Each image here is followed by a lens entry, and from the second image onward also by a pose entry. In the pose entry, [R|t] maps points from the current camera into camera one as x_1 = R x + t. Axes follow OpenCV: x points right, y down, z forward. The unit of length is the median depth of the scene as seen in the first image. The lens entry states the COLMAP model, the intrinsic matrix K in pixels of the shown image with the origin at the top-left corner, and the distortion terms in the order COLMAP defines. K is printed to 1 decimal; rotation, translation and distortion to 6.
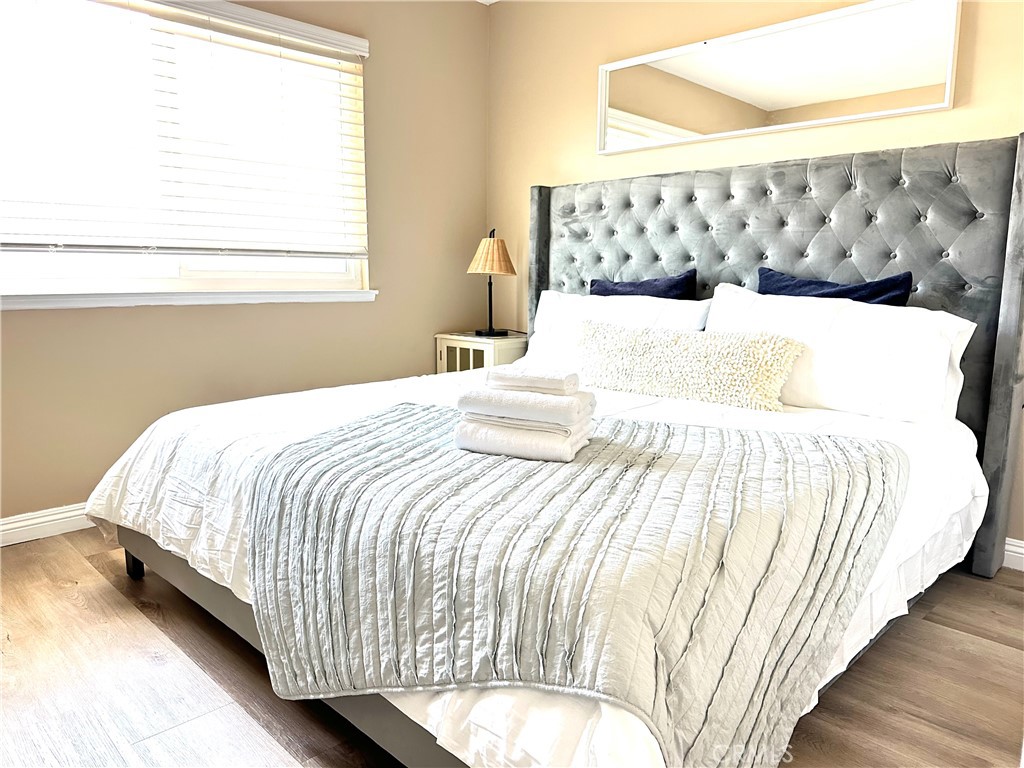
lens RADIAL K [[722.0, 0, 512.0], [0, 722.0, 384.0], [0, 0, 1]] dist [0.153639, -0.263823]
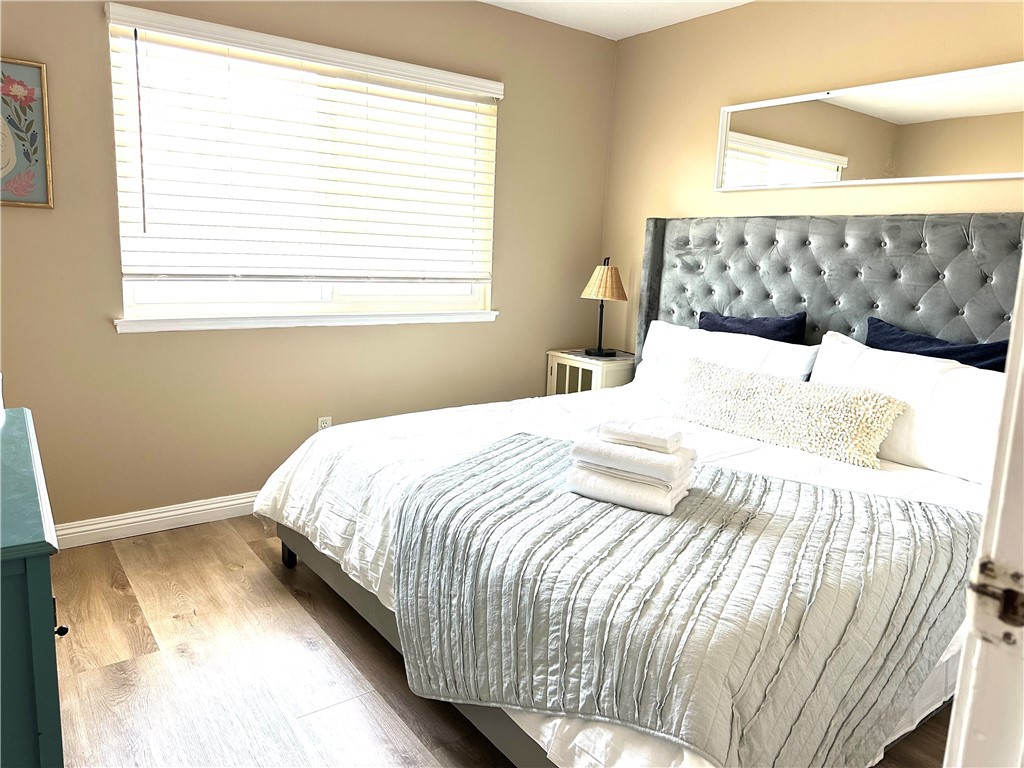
lens RADIAL K [[714.2, 0, 512.0], [0, 714.2, 384.0], [0, 0, 1]] dist [0.035169, -0.039909]
pose [[0.988117, 0.060006, -0.141507, -0.013908], [-0.058799, 0.998189, 0.012705, -0.080496], [0.142013, -0.004234, 0.989856, -0.108666]]
